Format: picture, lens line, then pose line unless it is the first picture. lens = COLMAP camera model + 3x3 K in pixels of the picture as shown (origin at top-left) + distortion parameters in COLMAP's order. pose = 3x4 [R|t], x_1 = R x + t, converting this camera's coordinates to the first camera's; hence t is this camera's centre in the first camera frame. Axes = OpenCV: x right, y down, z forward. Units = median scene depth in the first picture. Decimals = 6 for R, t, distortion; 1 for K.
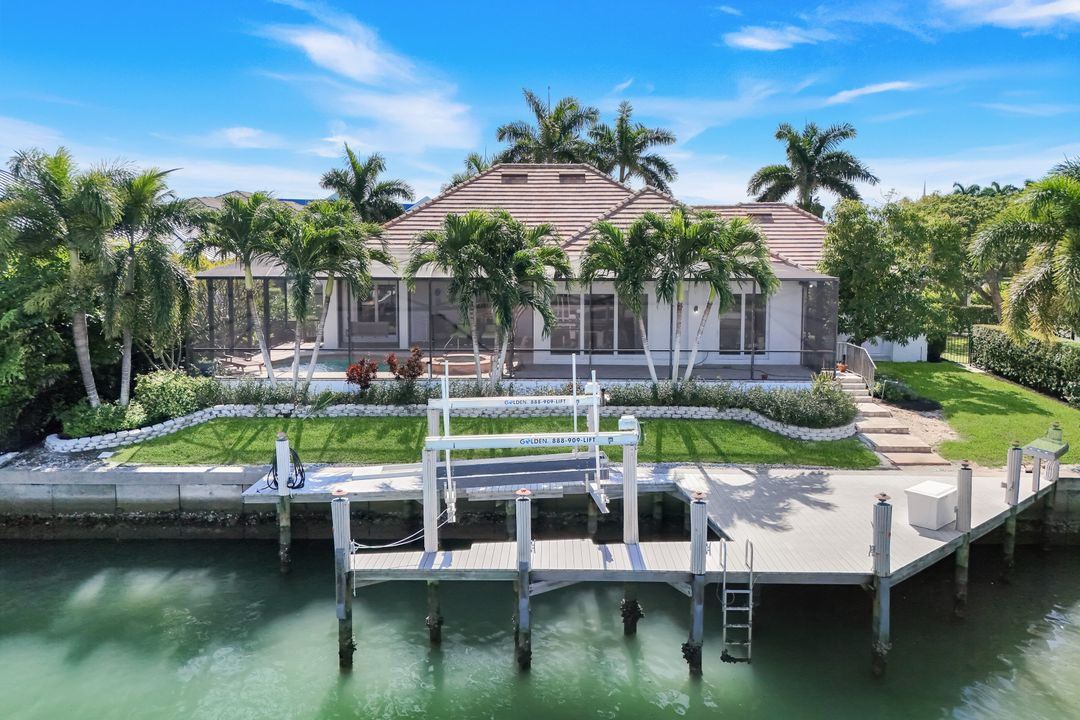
lens RADIAL K [[789.5, 0, 539.2], [0, 789.5, 321.4], [0, 0, 1]] dist [0.079748, -0.081612]
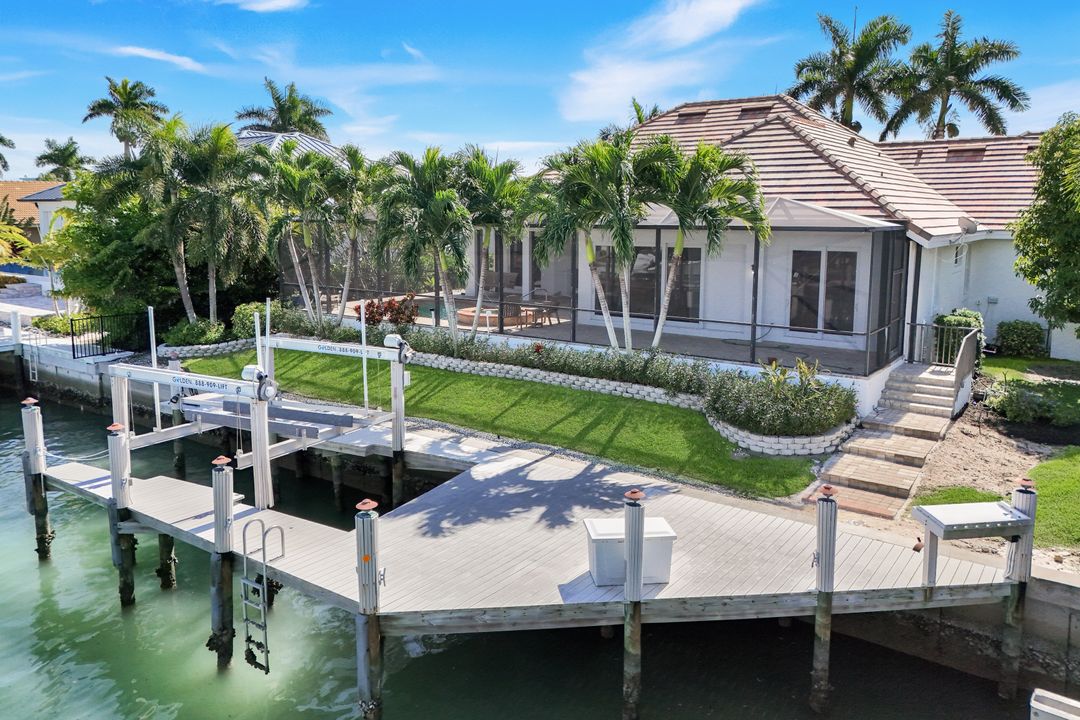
lens RADIAL K [[789.5, 0, 539.2], [0, 789.5, 321.4], [0, 0, 1]] dist [0.079748, -0.081612]
pose [[0.829199, 0.080635, -0.553107, 0.600715], [-0.056697, 0.996570, 0.060288, 0.001464], [0.556071, -0.018631, 0.830926, 0.314211]]
